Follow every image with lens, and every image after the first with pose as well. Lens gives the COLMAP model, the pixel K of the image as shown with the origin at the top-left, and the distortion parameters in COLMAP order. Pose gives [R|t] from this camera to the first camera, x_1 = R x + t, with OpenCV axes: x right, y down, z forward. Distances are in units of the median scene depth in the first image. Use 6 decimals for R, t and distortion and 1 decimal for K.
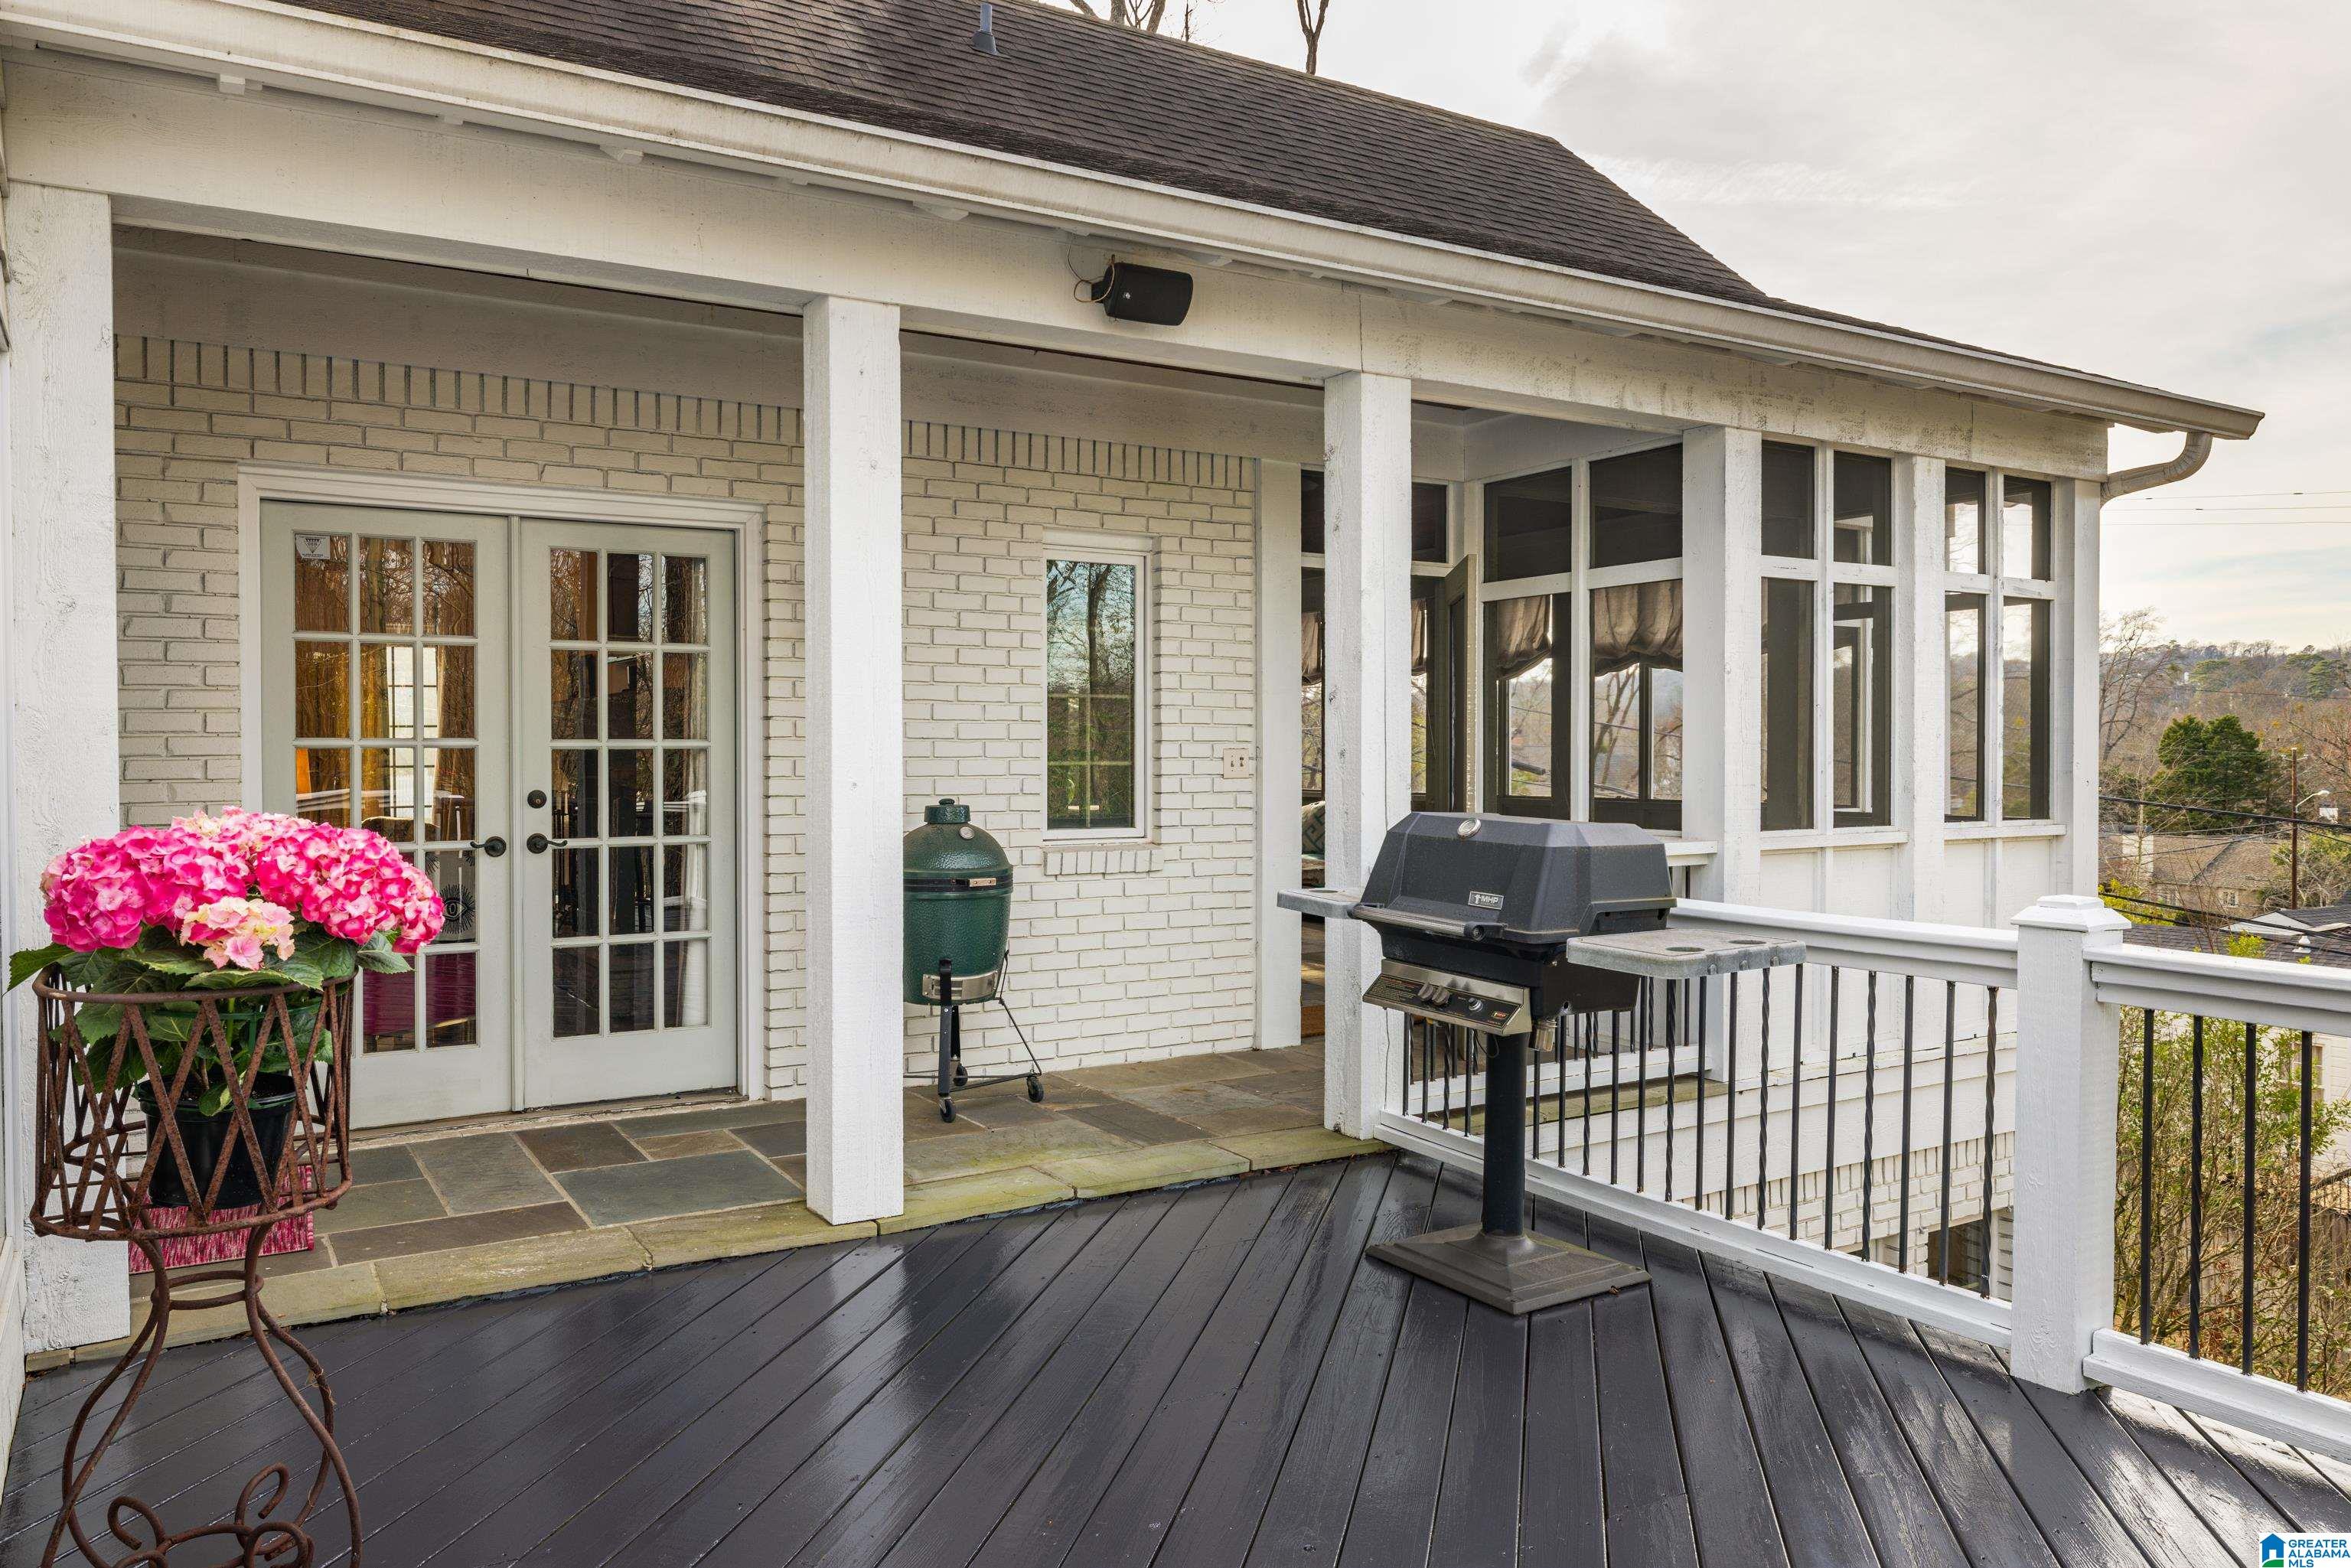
lens RADIAL K [[1647.3, 0, 1173.3], [0, 1647.3, 760.0], [0, 0, 1]] dist [-0.005916, -0.000383]
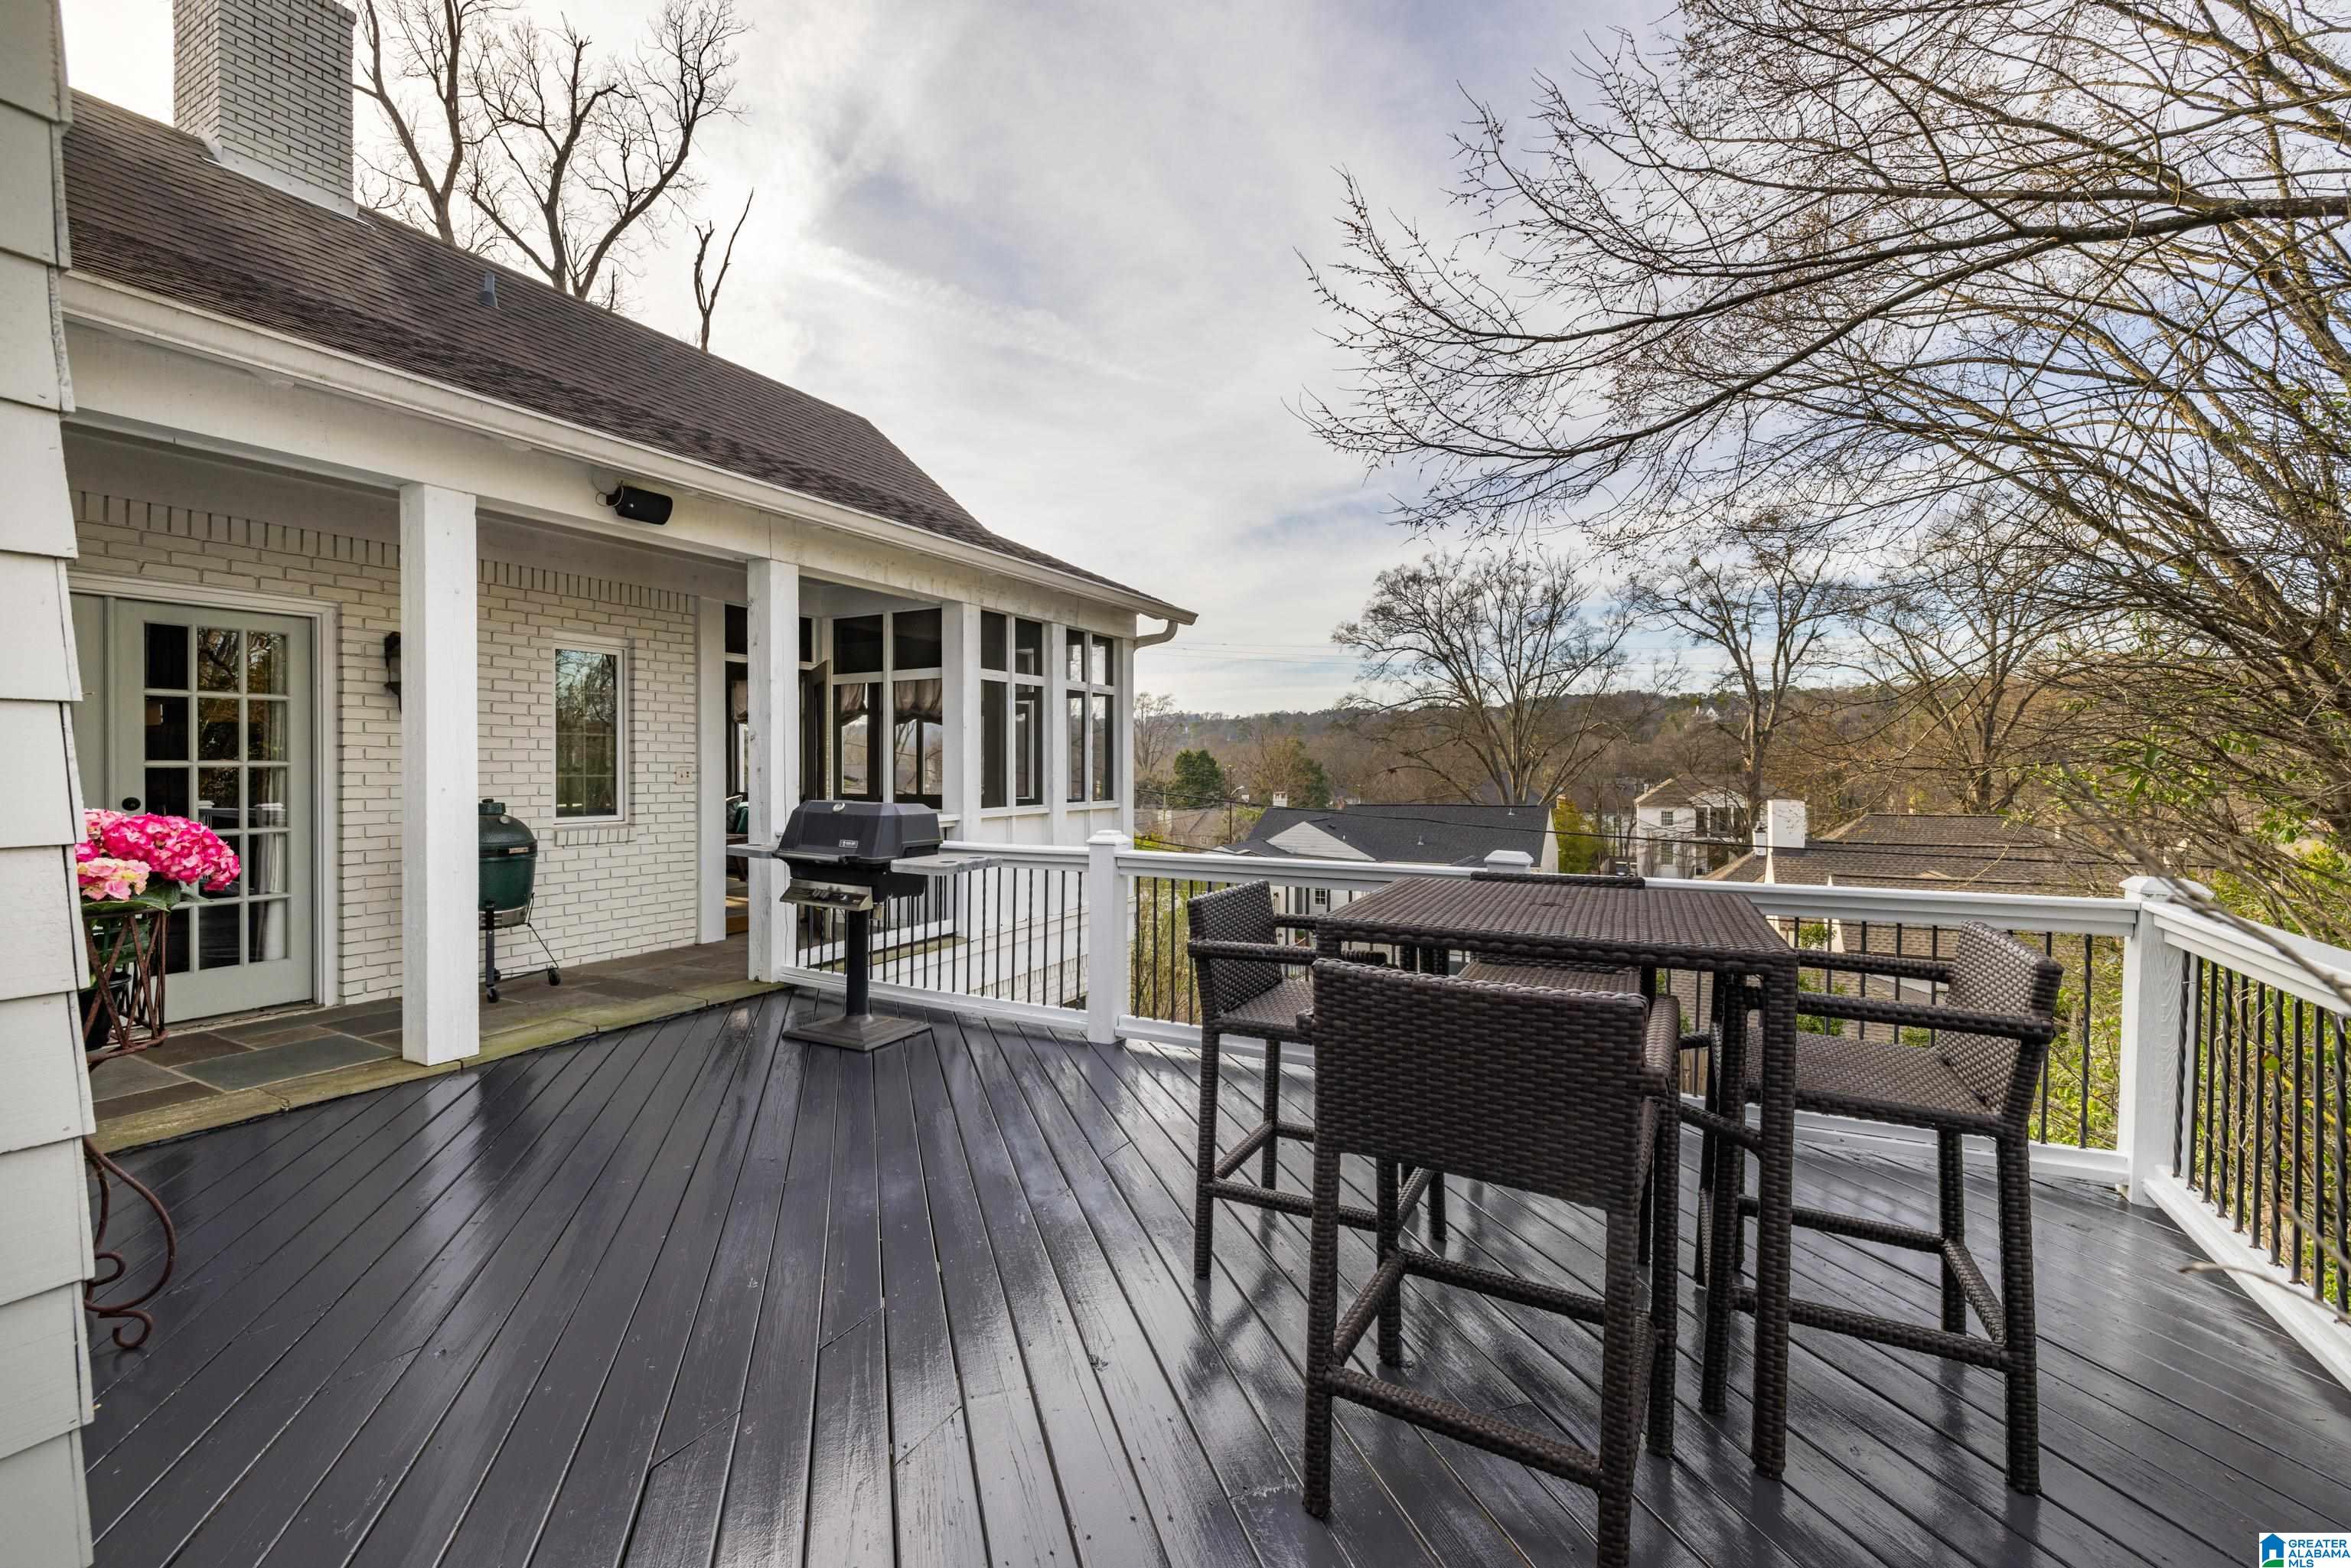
lens RADIAL K [[989.1, 0, 1135.6], [0, 989.1, 778.7], [0, 0, 1]] dist [0.000061, -0.000074]
pose [[0.878129, -0.006889, 0.478375, -0.047467], [0.004187, 0.999969, 0.006715, 0.000553], [-0.478406, -0.003893, 0.878130, -0.129534]]
